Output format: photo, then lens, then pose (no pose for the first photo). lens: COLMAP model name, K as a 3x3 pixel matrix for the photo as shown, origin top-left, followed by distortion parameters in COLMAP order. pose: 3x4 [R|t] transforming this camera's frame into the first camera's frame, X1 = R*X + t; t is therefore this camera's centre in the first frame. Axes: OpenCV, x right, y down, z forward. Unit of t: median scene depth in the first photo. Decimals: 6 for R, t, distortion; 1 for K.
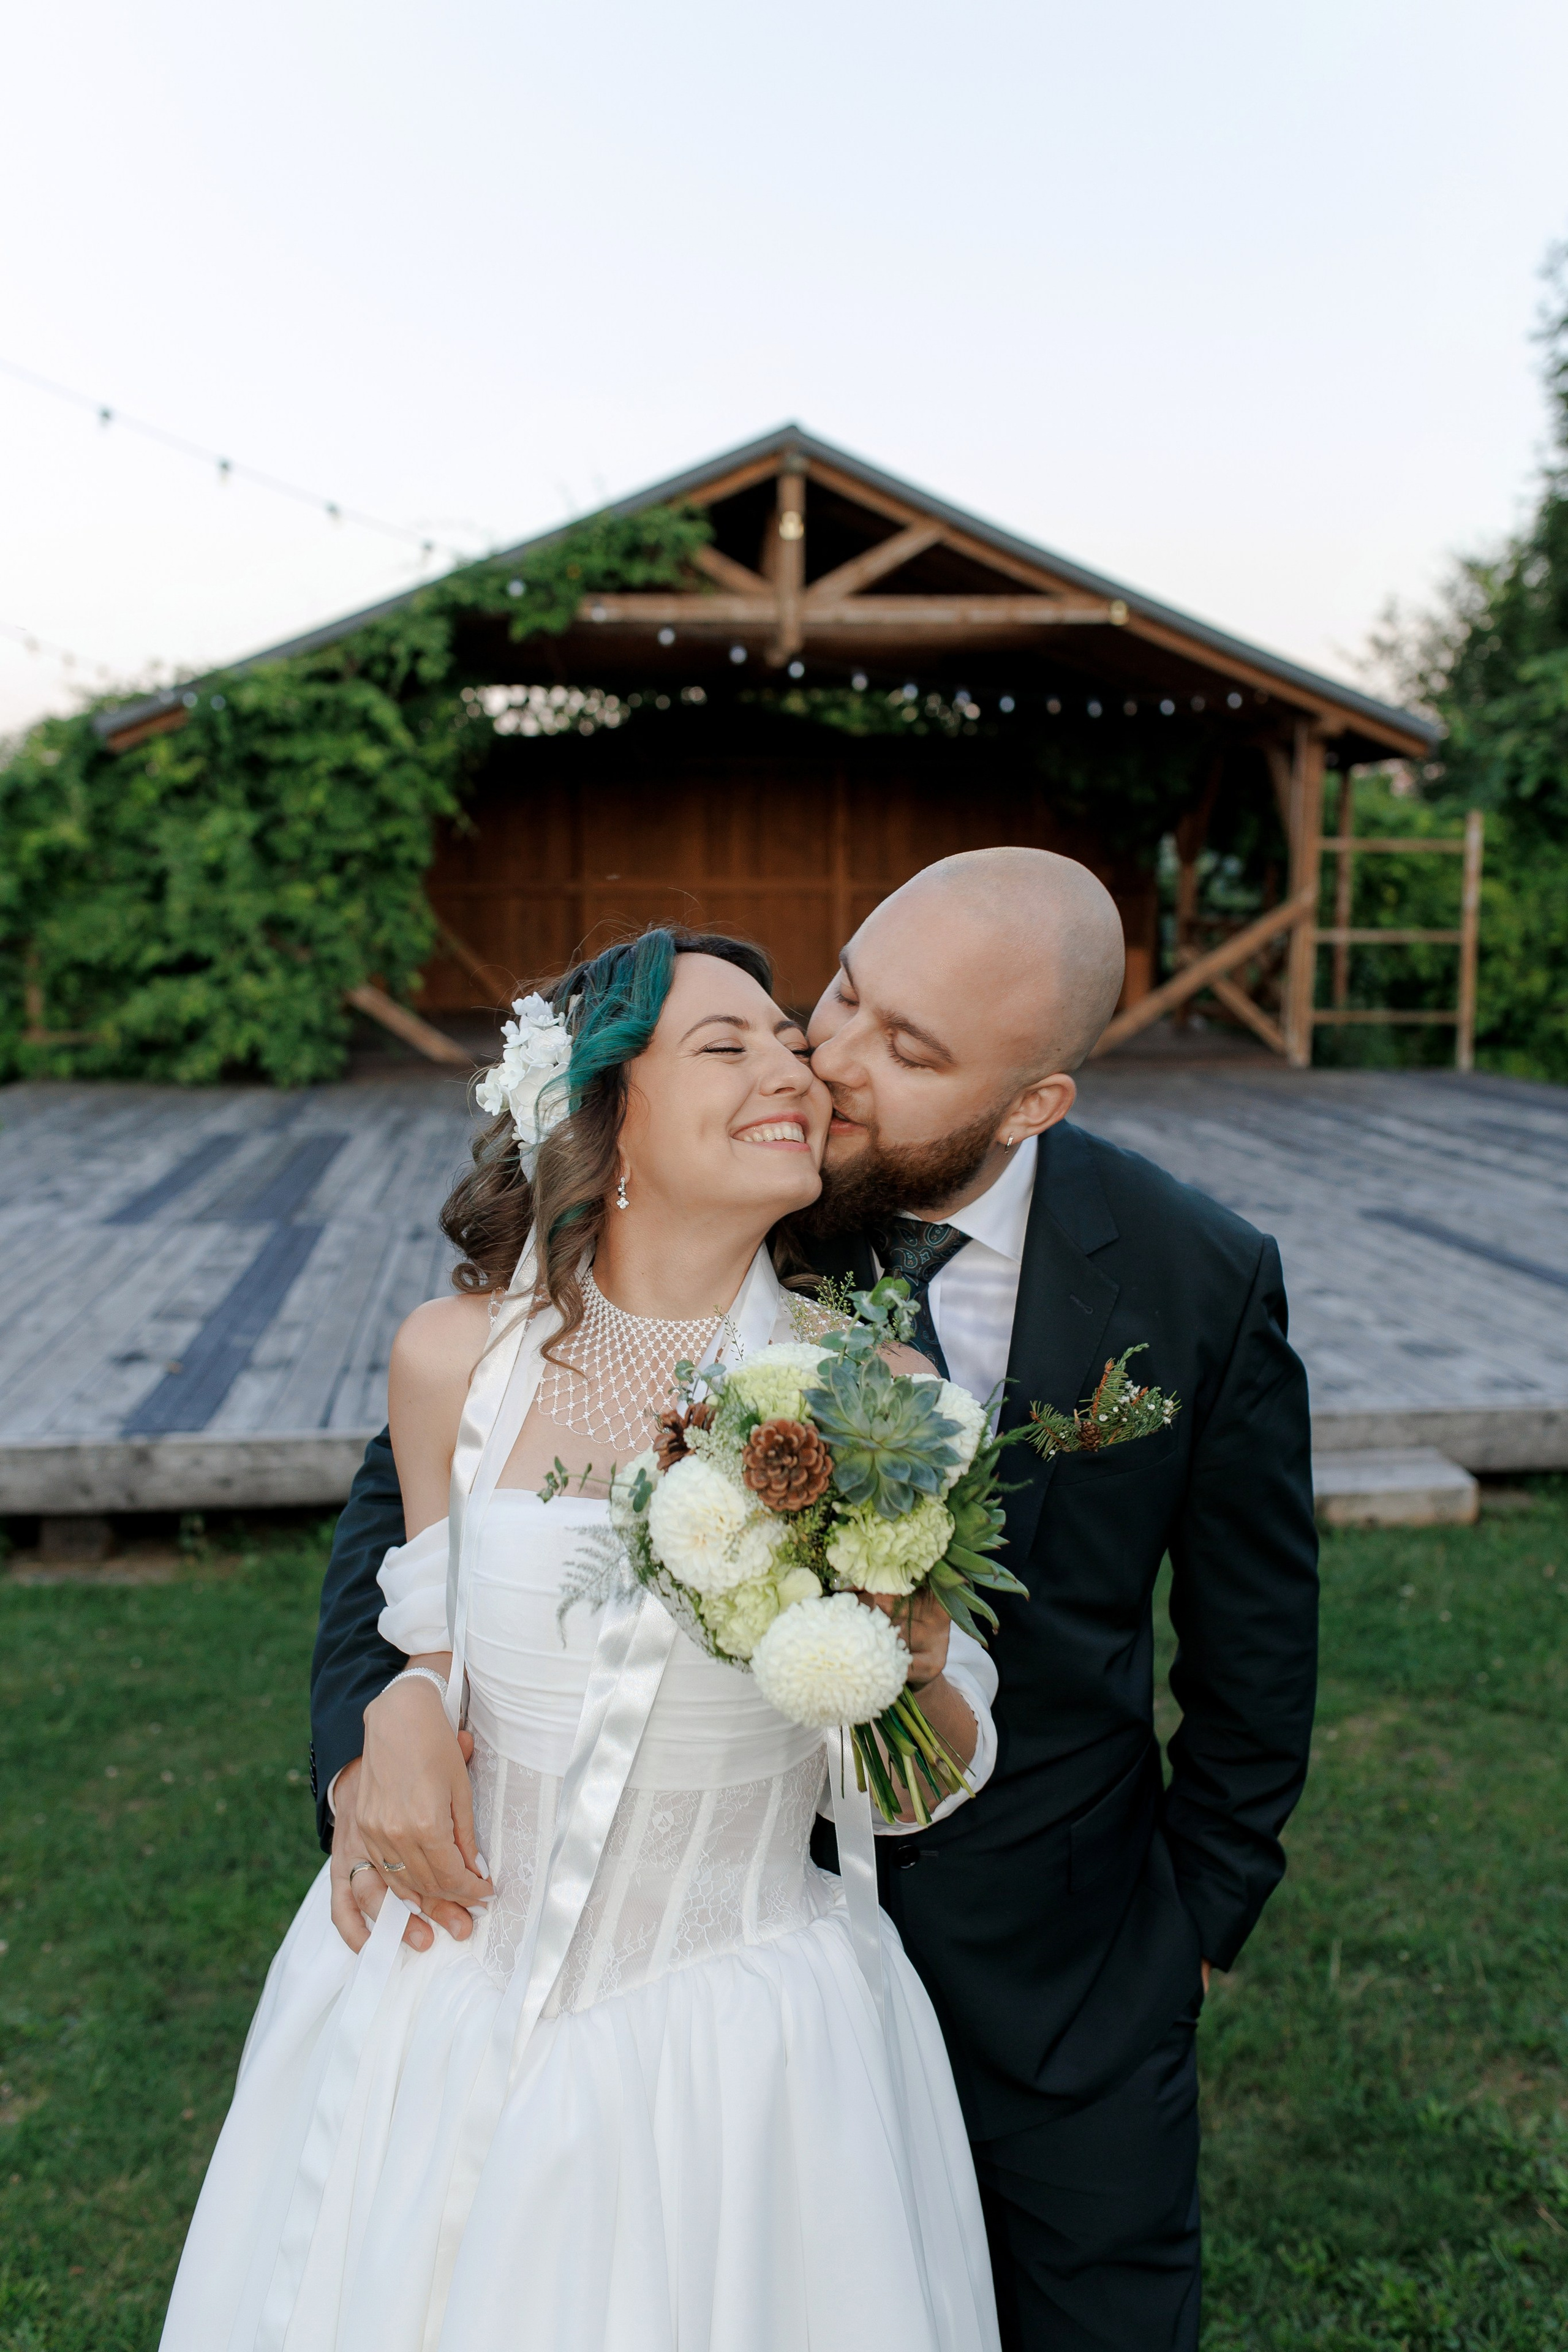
lens RADIAL K [[2280.7, 0, 768.4], [0, 2280.7, 1178.7], [0, 0, 1]] dist [-0.001783, 0.001404]
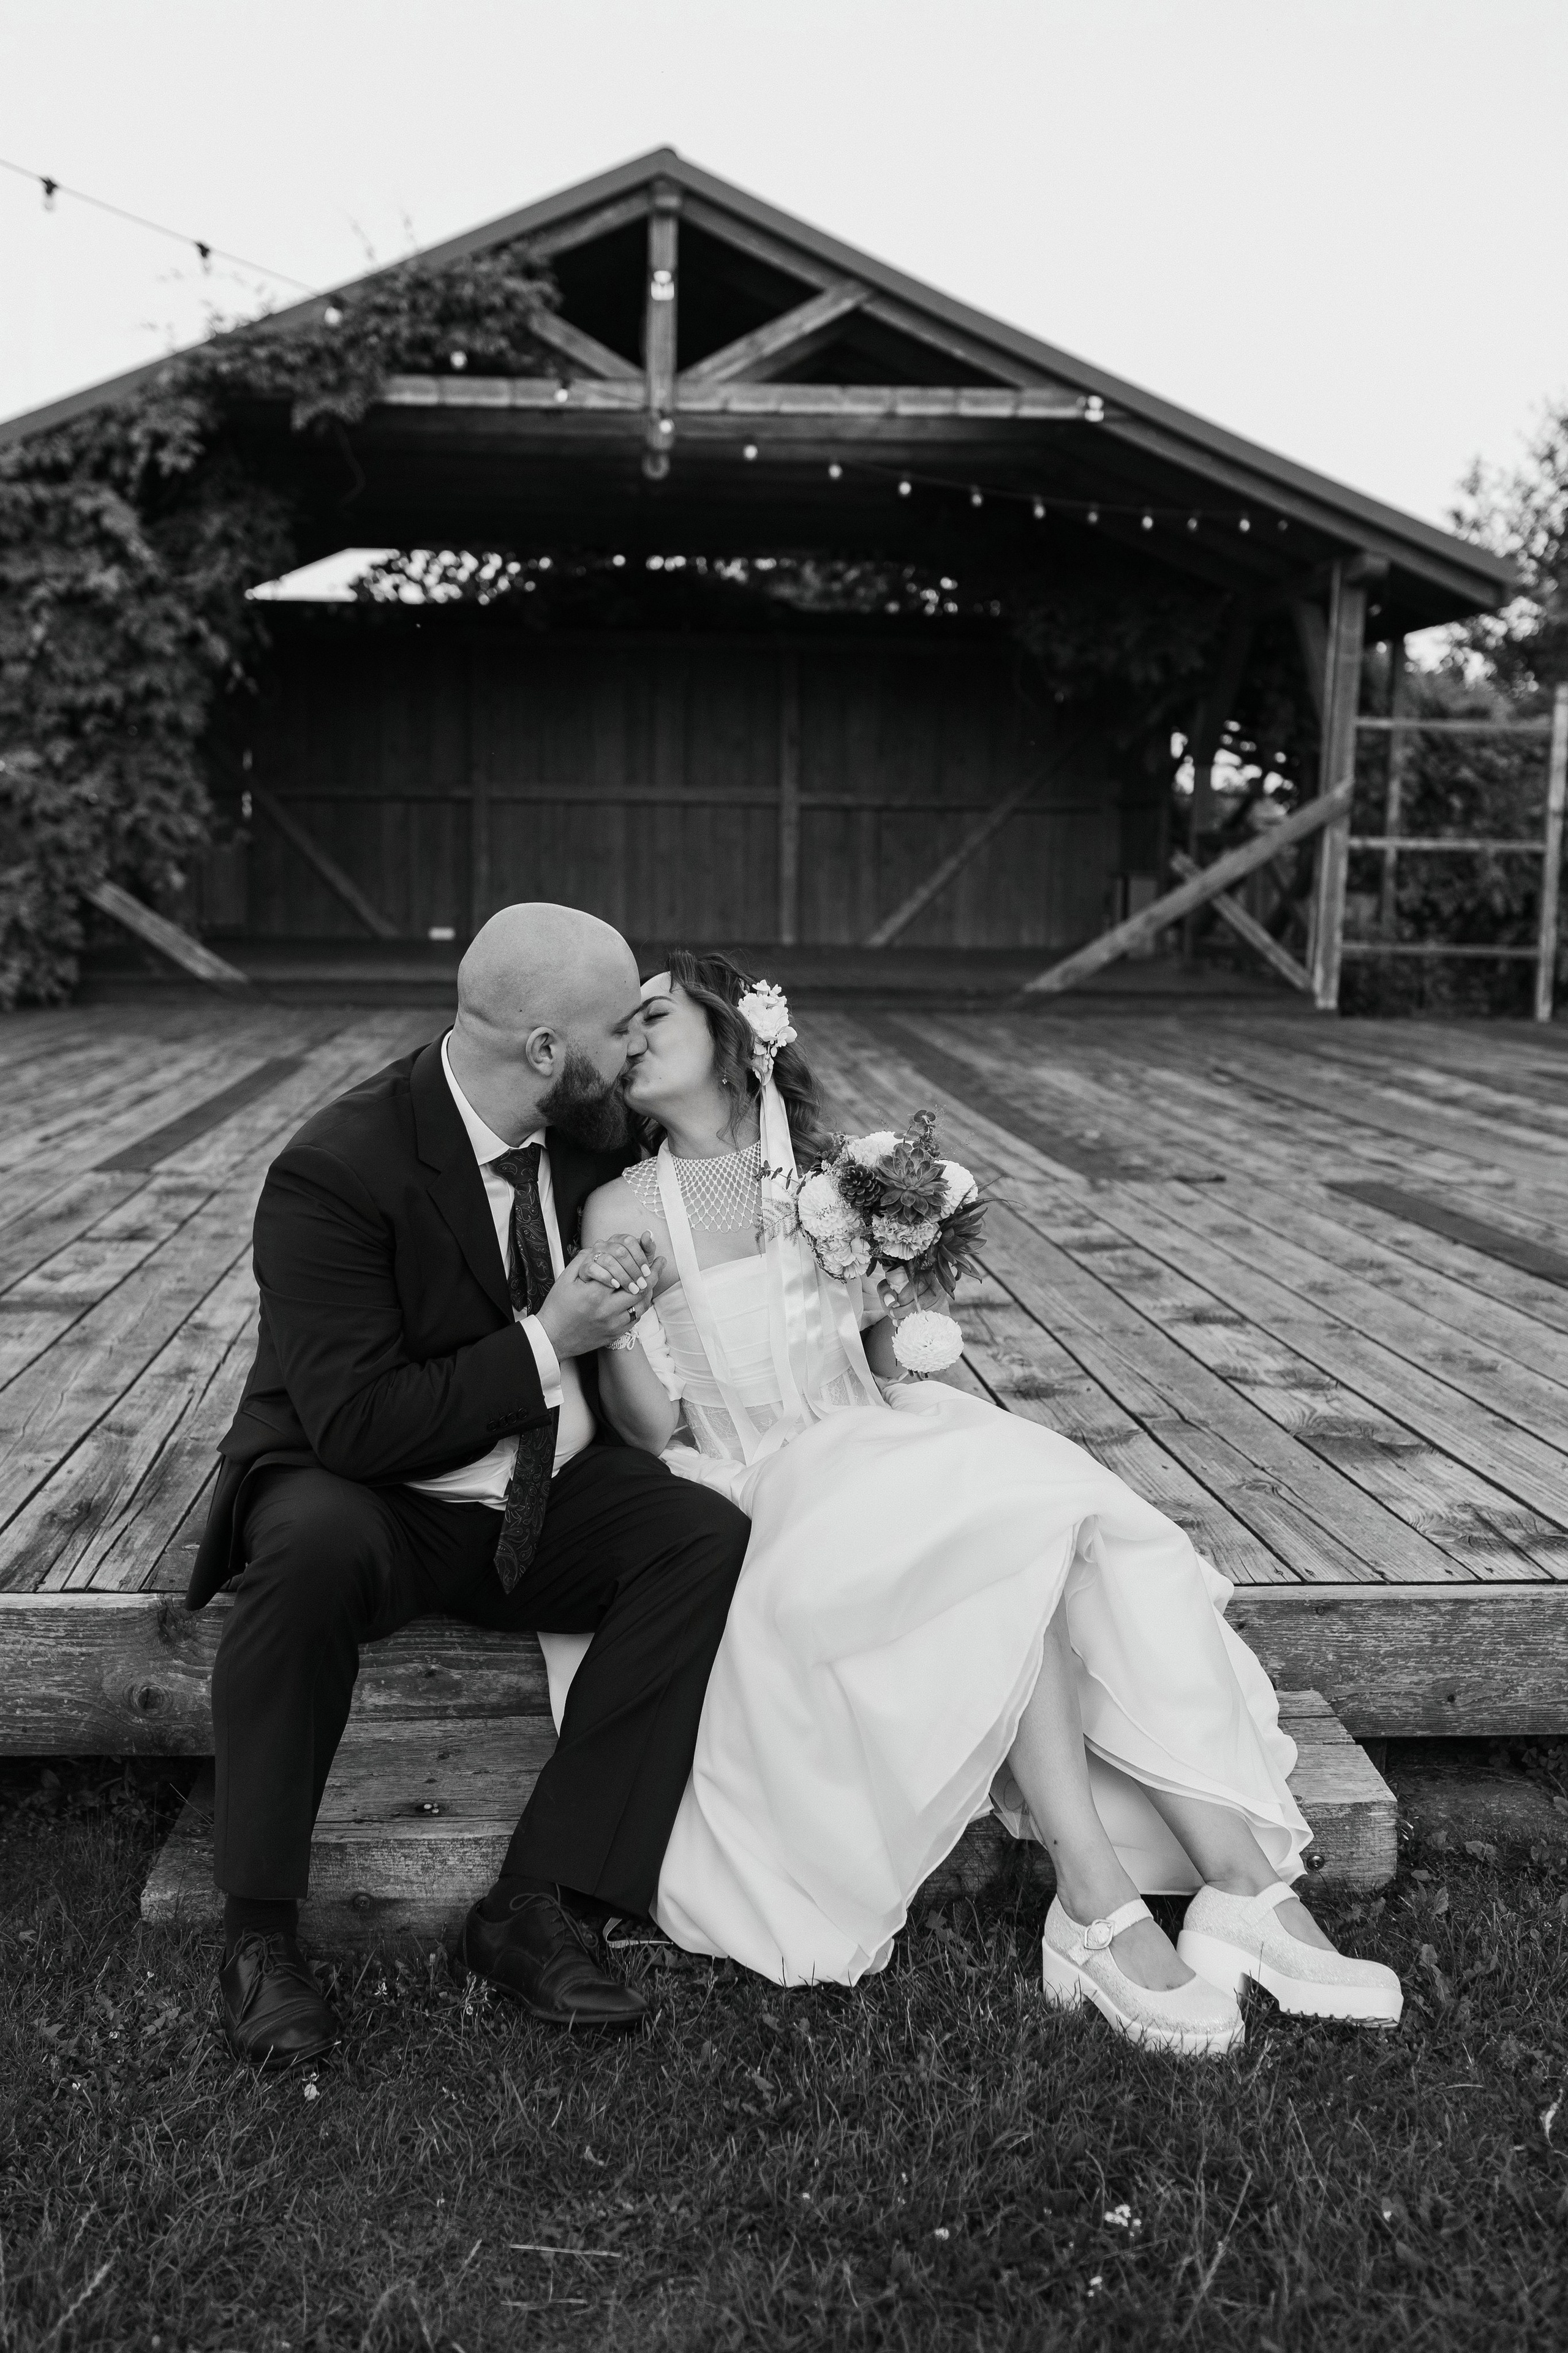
lens RADIAL K [[2335.4, 0, 784.0], [0, 2335.4, 1176.5], [0, 0, 1]] dist [-0.002573, 0.005569]
pose [[0.999319, 0.020196, -0.030890, 0.080576], [-0.020099, 0.999792, 0.003450, 0.008042], [0.030953, -0.002827, 0.999517, 0.219590]]
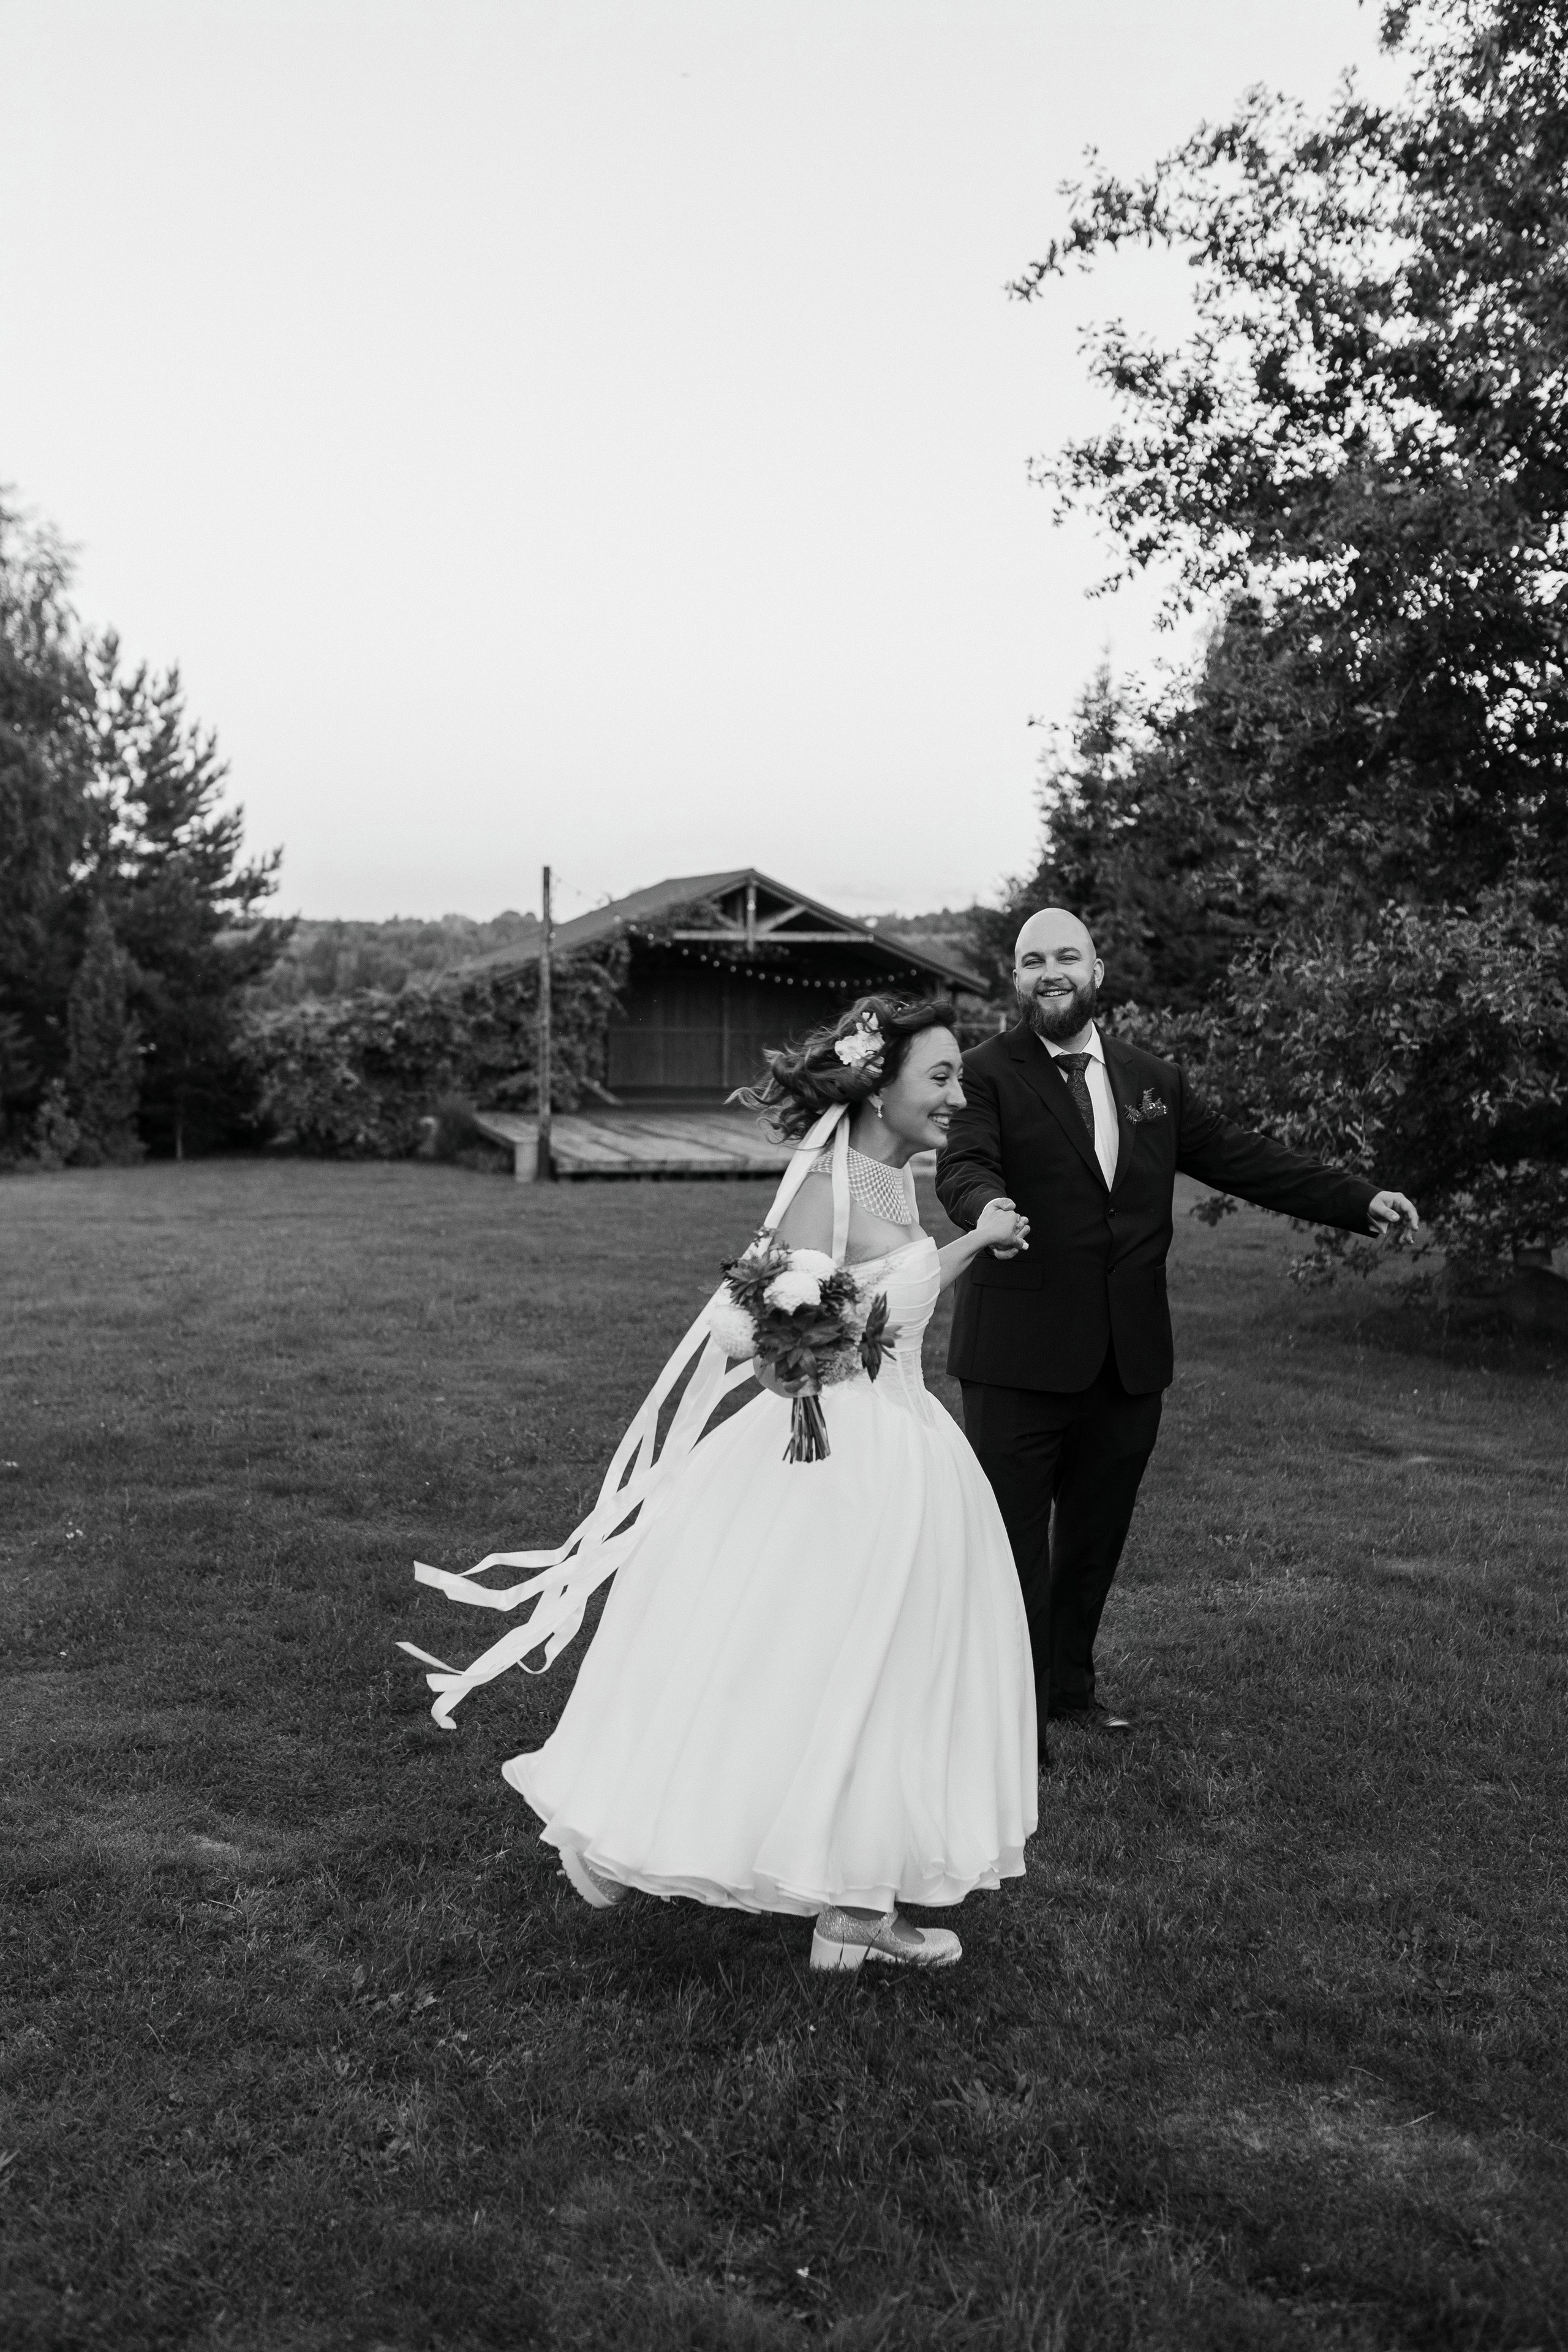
lens RADIAL K [[2591.9, 0, 781.3], [0, 2591.9, 1256.5], [0, 0, 1]] dist [0.001982, 0.004650]
pose [[0.984080, -0.000371, 0.177723, -0.491952], [0.002926, 0.999896, -0.014115, 0.165981], [-0.177699, 0.014410, 0.983979, -1.970317]]
